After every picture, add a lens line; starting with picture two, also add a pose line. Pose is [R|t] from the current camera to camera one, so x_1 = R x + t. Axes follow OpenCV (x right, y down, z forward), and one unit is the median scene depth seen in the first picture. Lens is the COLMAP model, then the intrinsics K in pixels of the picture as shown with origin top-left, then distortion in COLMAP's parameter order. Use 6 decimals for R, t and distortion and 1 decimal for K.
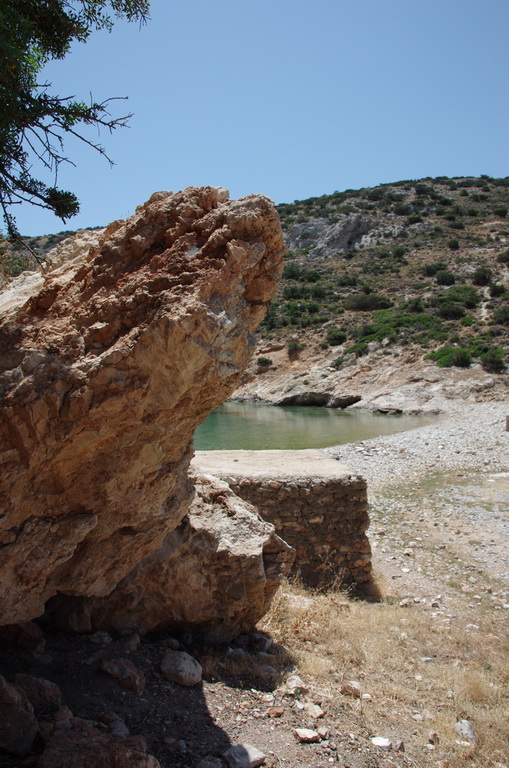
lens RADIAL K [[567.8, 0, 254.2], [0, 567.8, 387.0], [0, 0, 1]] dist [-0.085905, -0.001087]
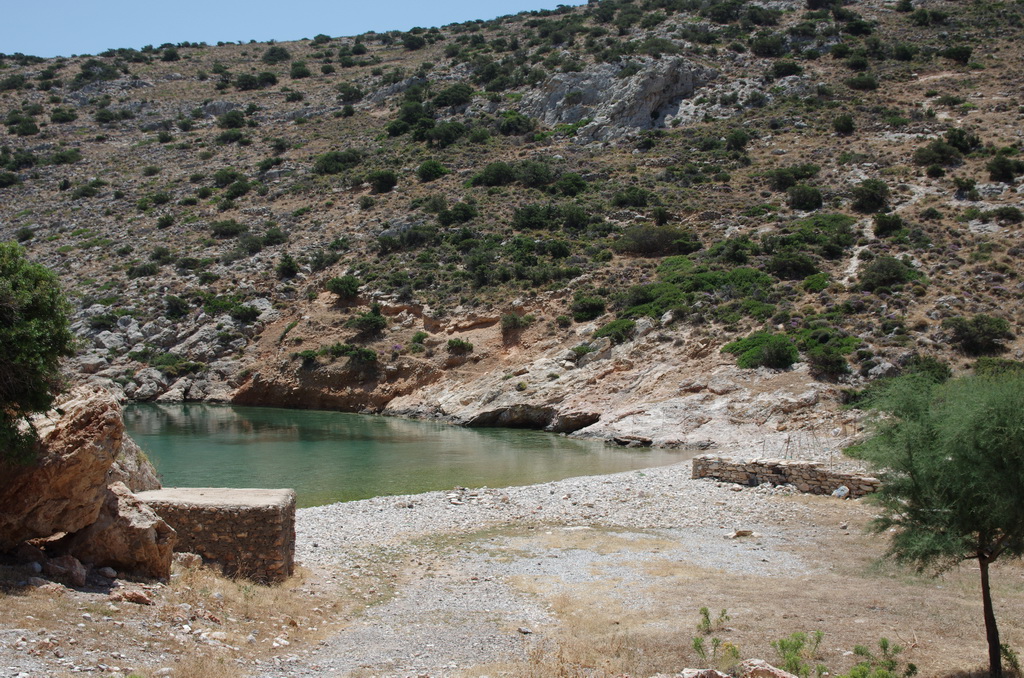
lens RADIAL K [[1233.7, 0, 513.5], [0, 1233.7, 338.8], [0, 0, 1]] dist [0.054868, 0.000000]
pose [[0.999690, 0.020198, -0.014561, 0.089379], [-0.020573, 0.999449, -0.026053, -0.021459], [0.014027, 0.026344, 0.999555, -0.233052]]
